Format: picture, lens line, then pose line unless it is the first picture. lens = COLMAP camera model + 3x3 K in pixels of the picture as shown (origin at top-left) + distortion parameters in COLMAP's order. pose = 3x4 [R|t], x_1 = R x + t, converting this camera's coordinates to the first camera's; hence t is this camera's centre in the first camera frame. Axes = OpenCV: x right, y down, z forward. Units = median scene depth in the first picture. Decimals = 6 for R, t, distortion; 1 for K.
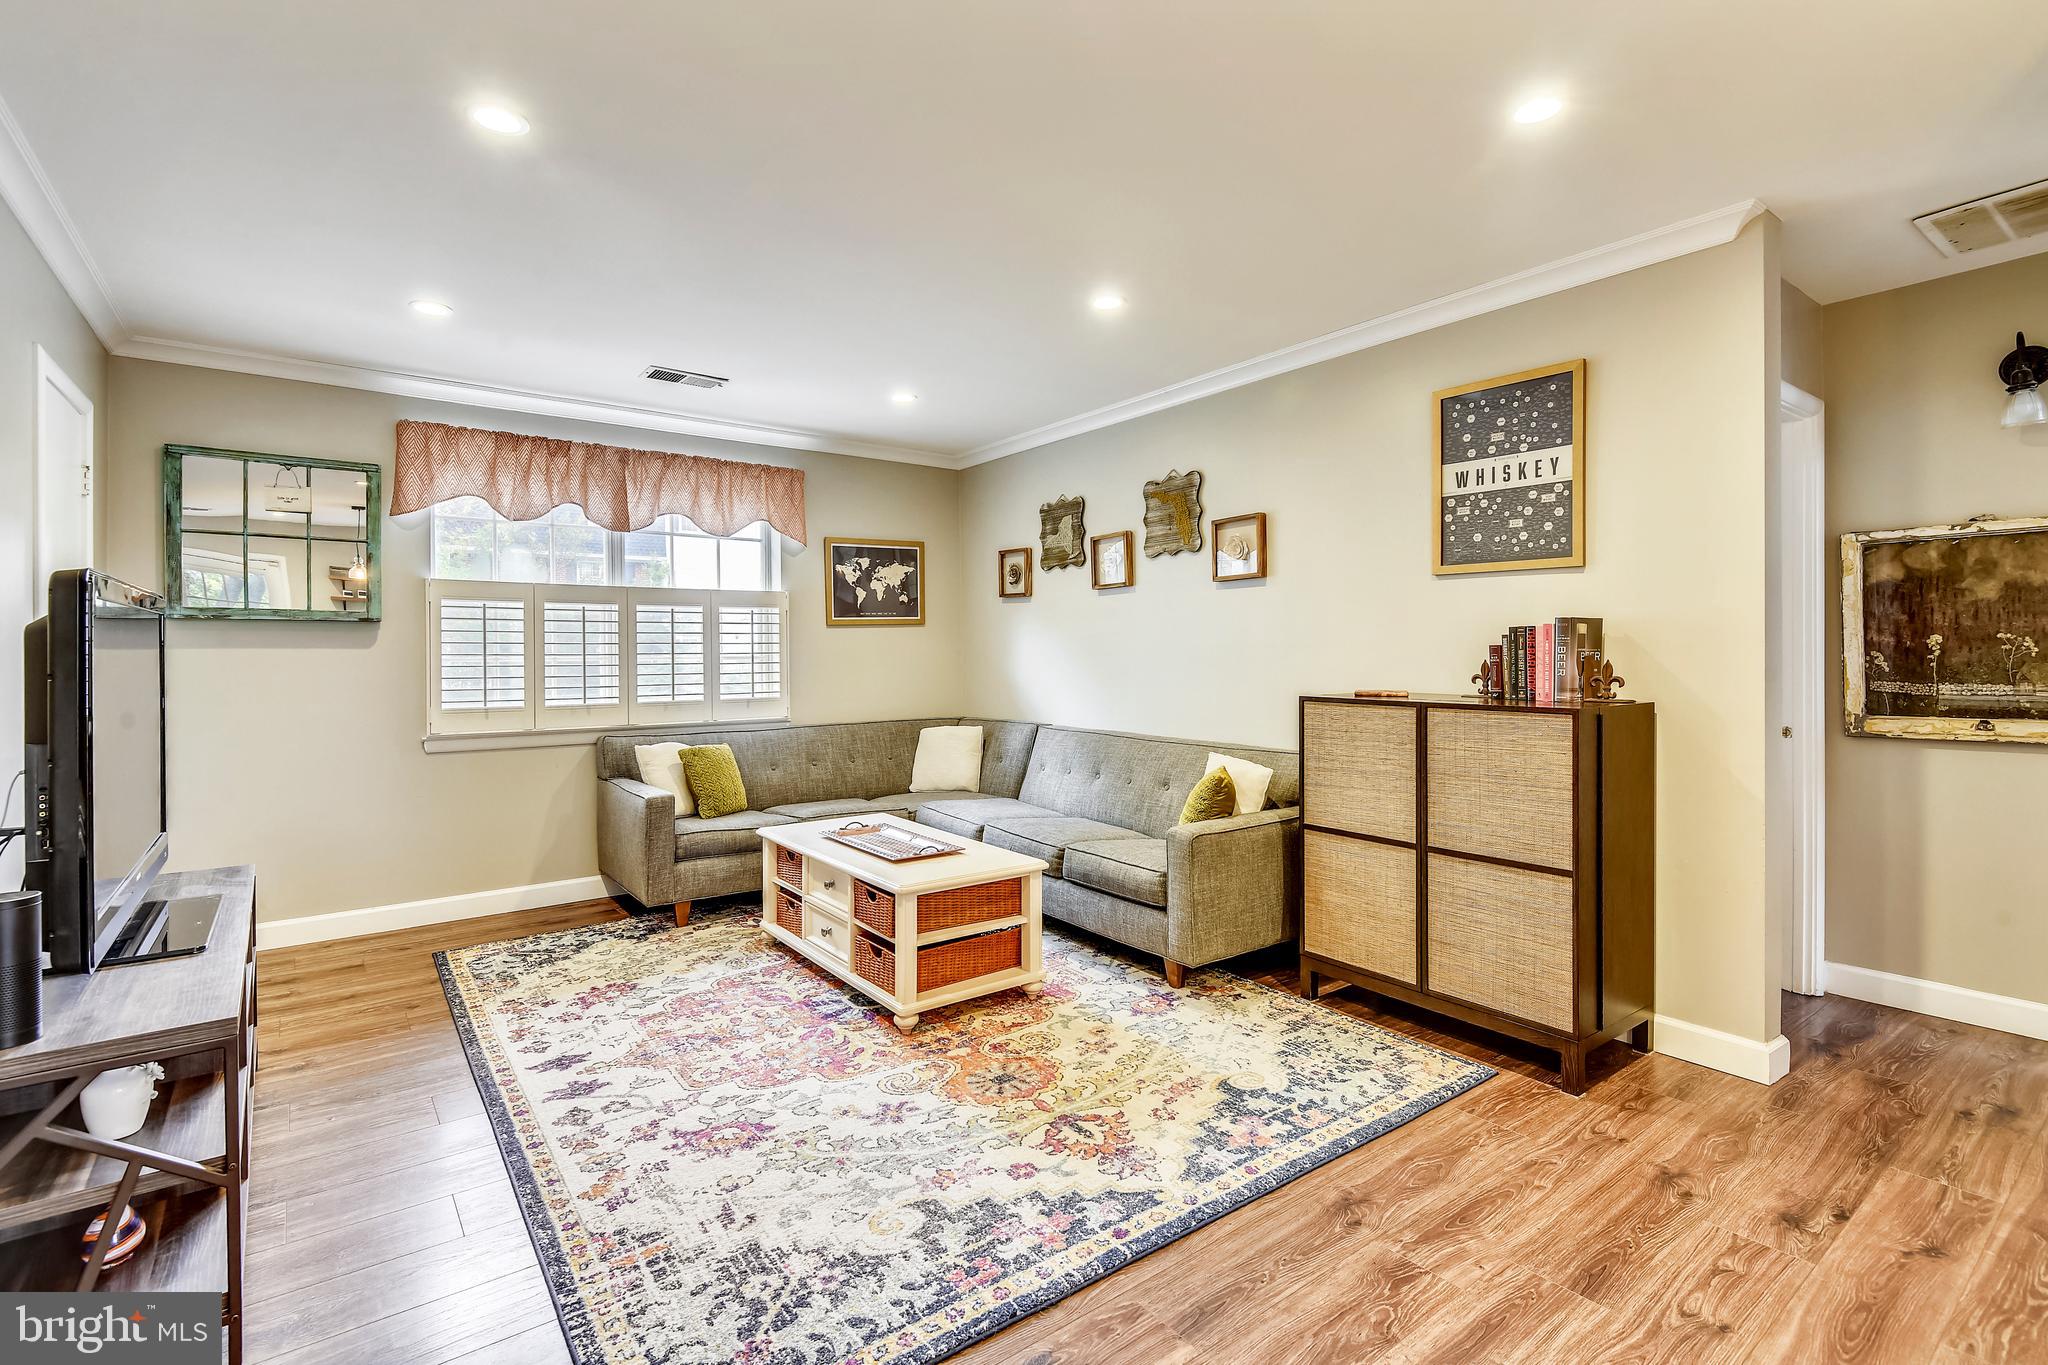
lens RADIAL K [[941.8, 0, 1025.9], [0, 941.8, 660.4], [0, 0, 1]] dist [0.017700, -0.011049]
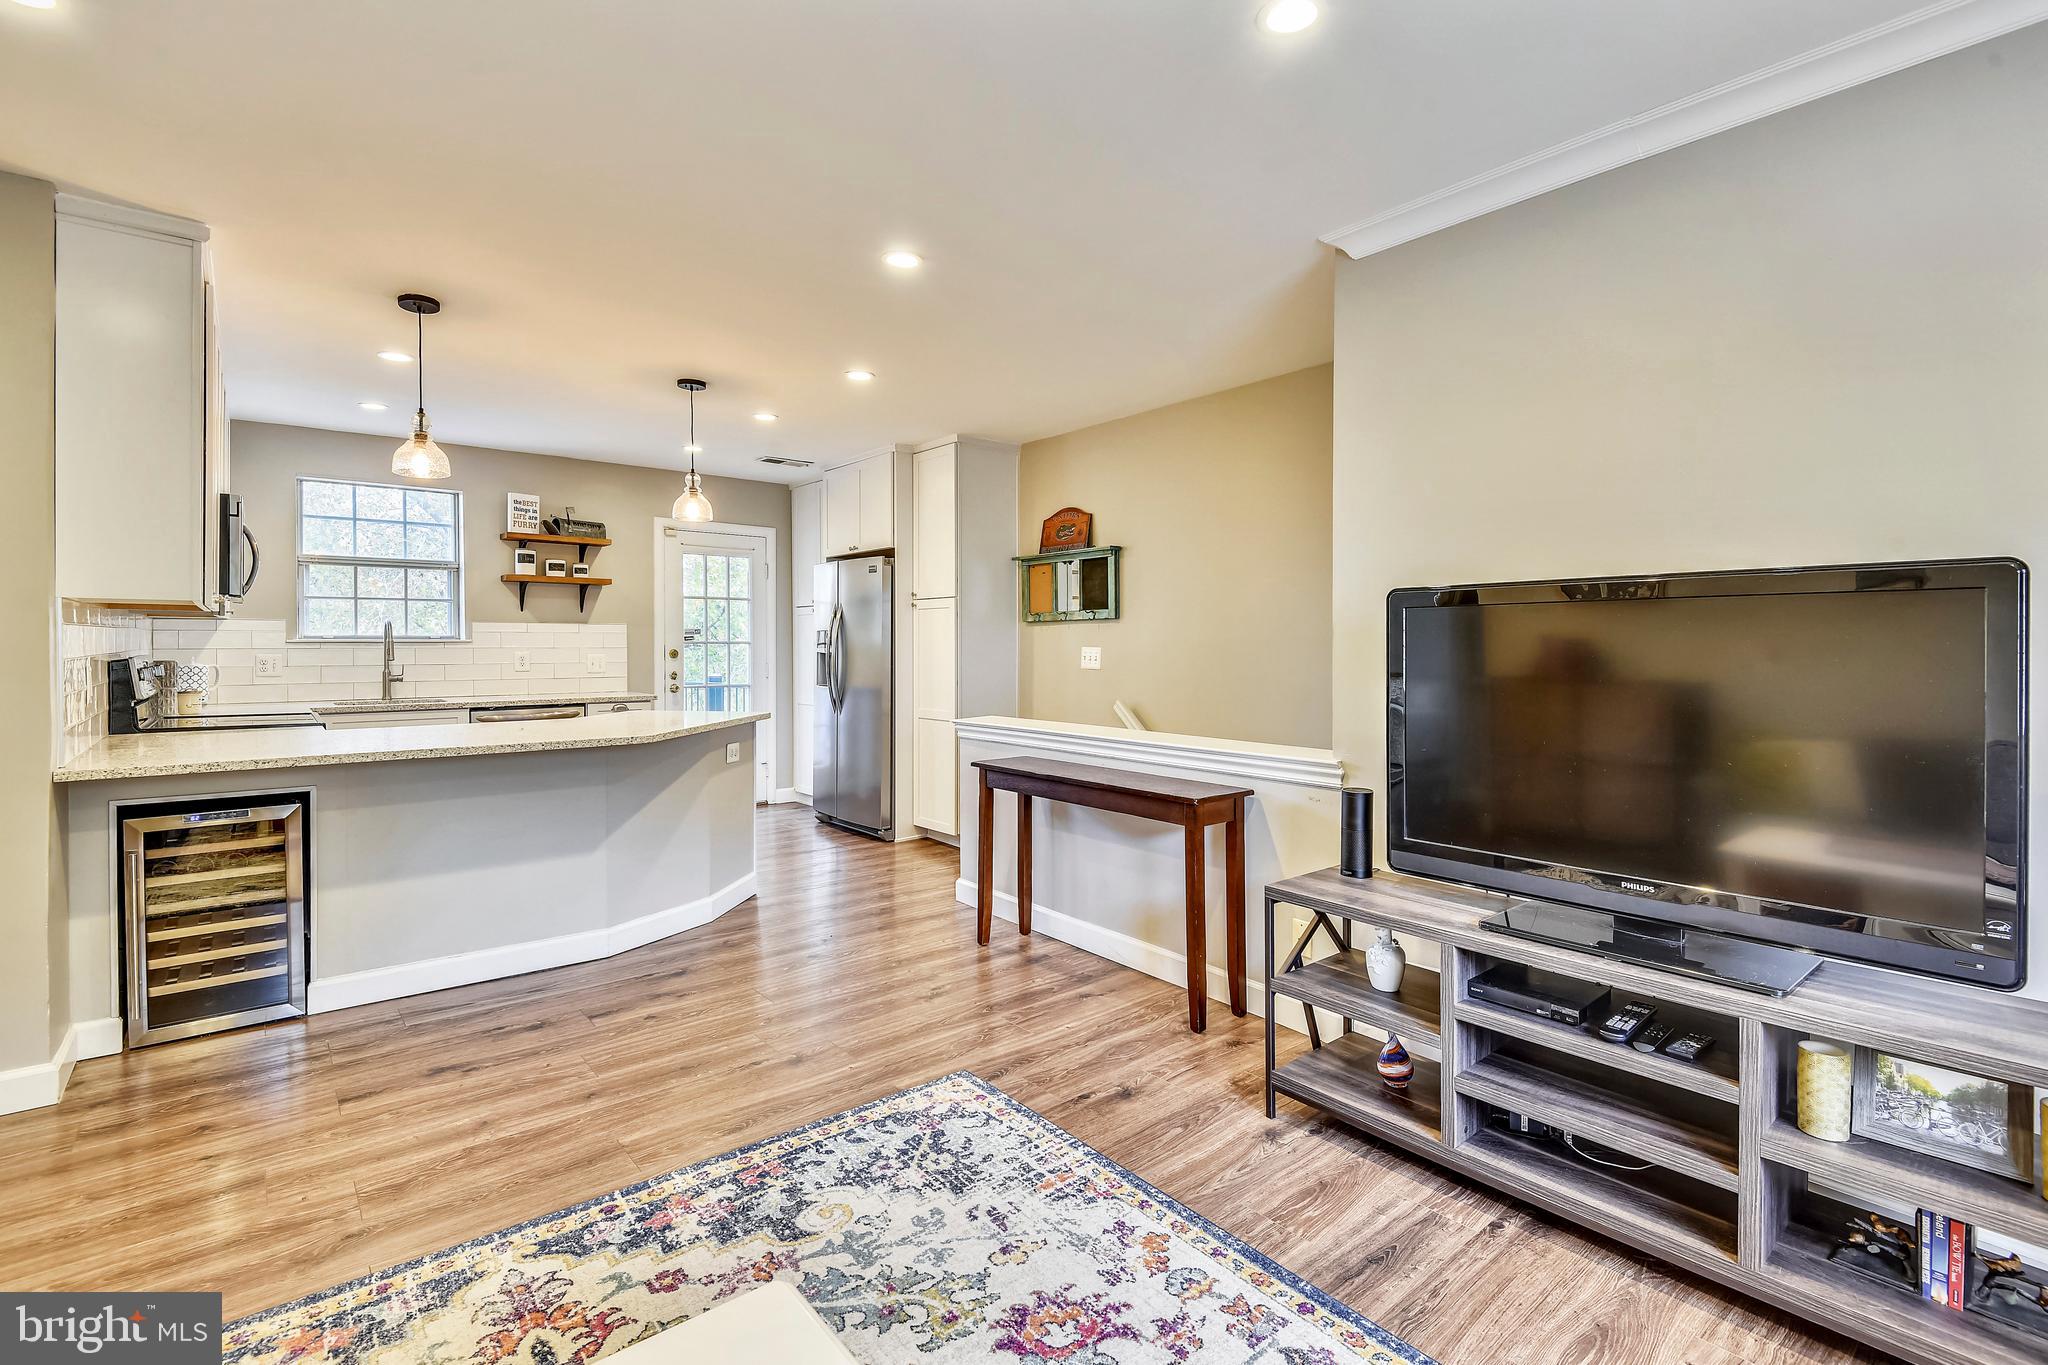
lens RADIAL K [[941.8, 0, 1029.5], [0, 941.8, 664.7], [0, 0, 1]] dist [0.017700, -0.011049]
pose [[-0.999245, 0.004937, -0.038546, -0.153640], [0.003861, 0.999602, 0.027929, -0.009778], [0.038669, 0.027759, -0.998866, 0.965775]]
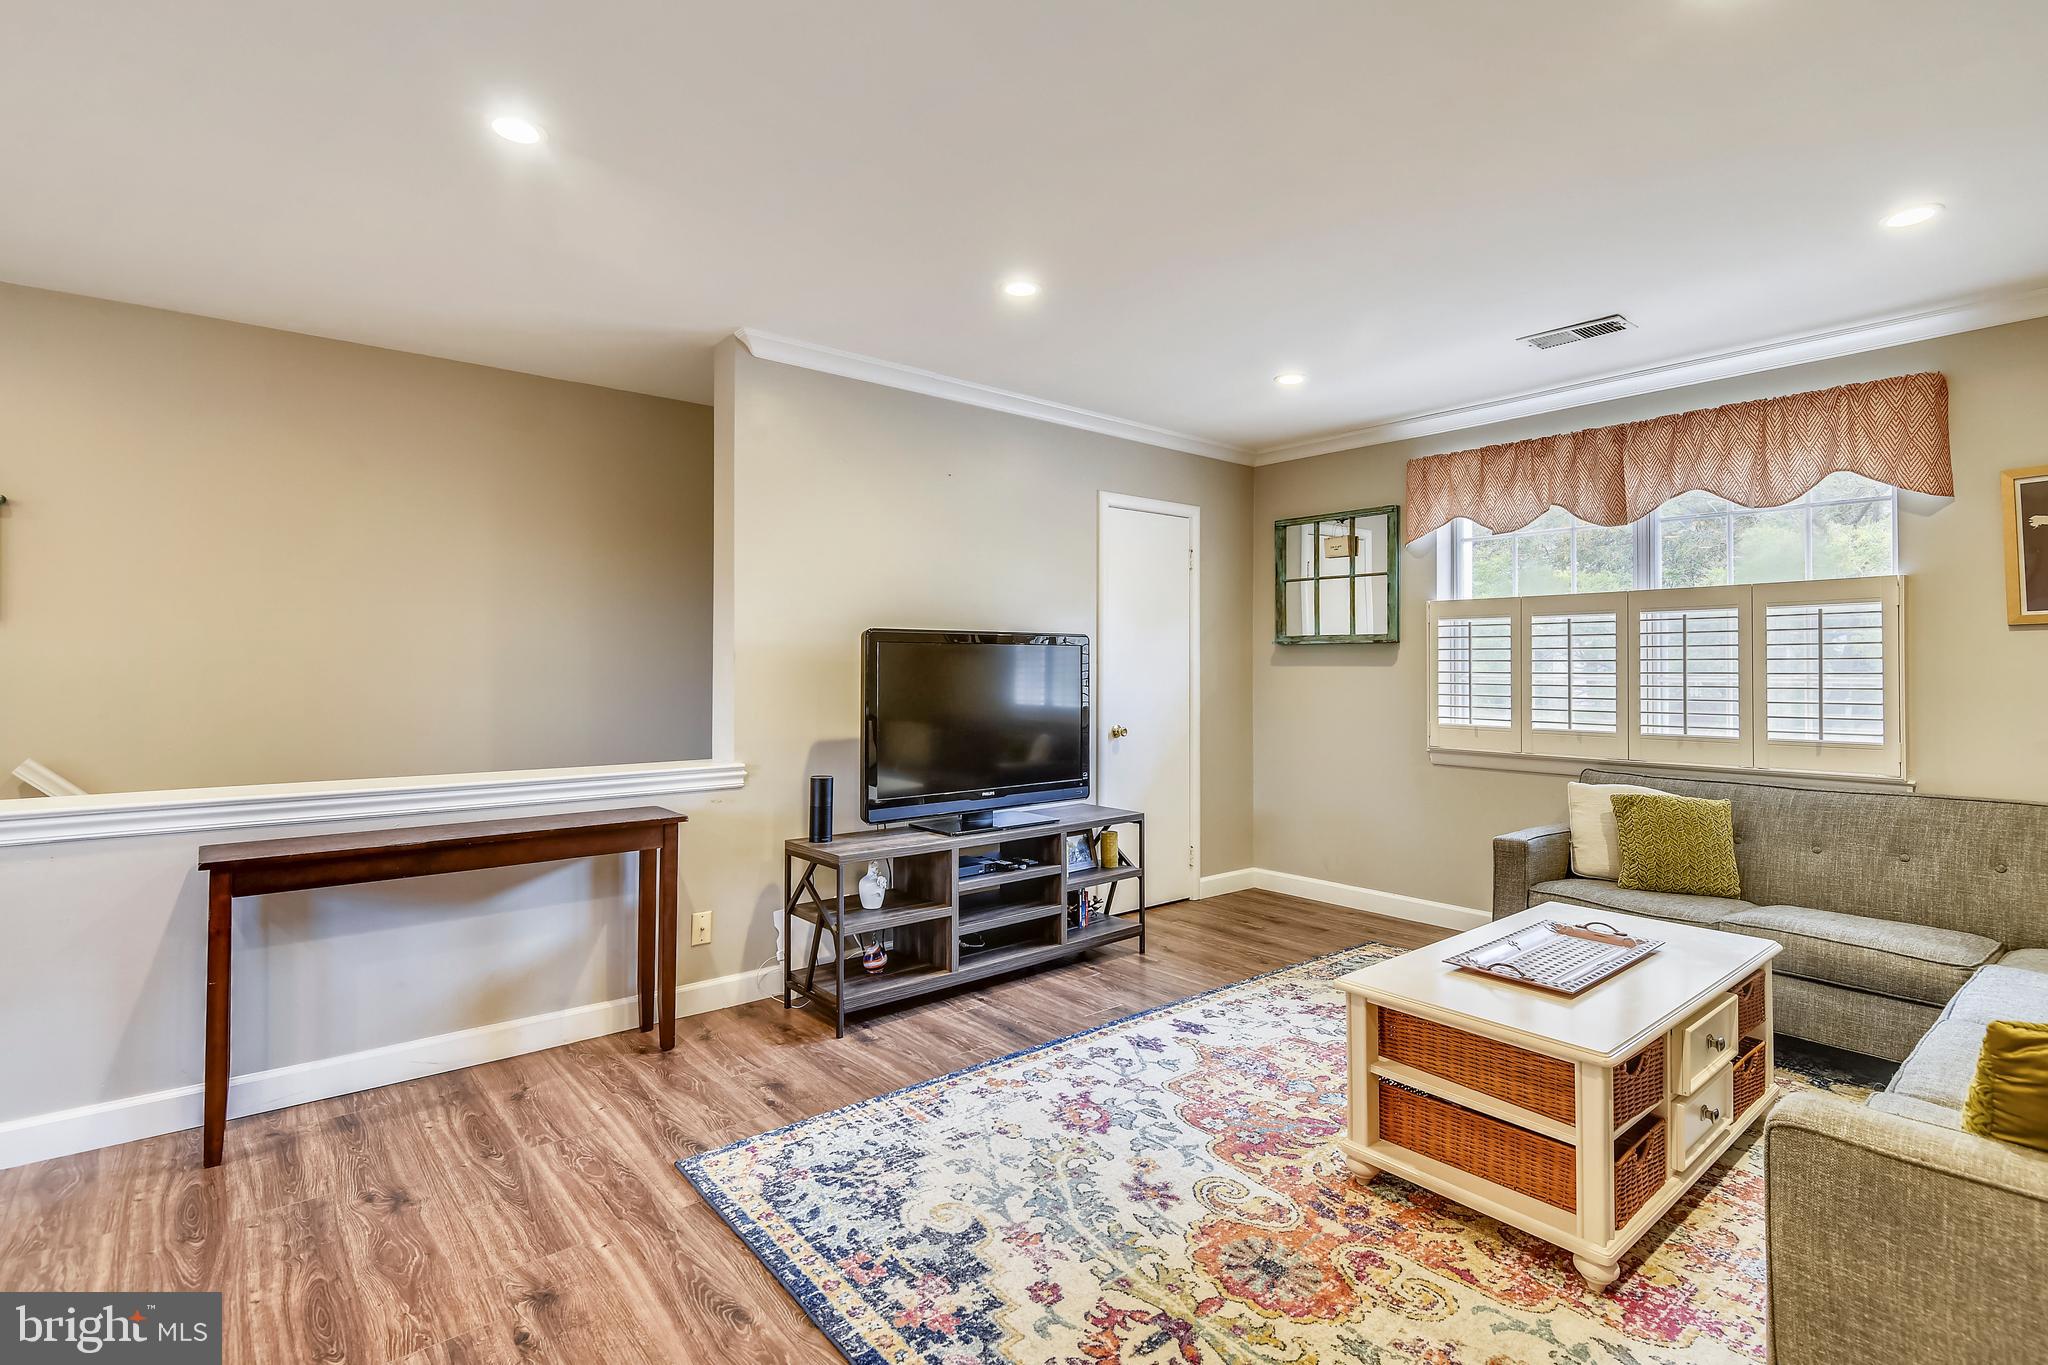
lens RADIAL K [[968.8, 0, 1022.0], [0, 968.8, 660.1], [0, 0, 1]] dist [0.019598, -0.003697]
pose [[0.046343, -0.003351, -0.998920, 0.458738], [-0.010737, 0.999935, -0.003852, -0.010430], [0.998868, 0.010903, 0.046304, 0.494827]]
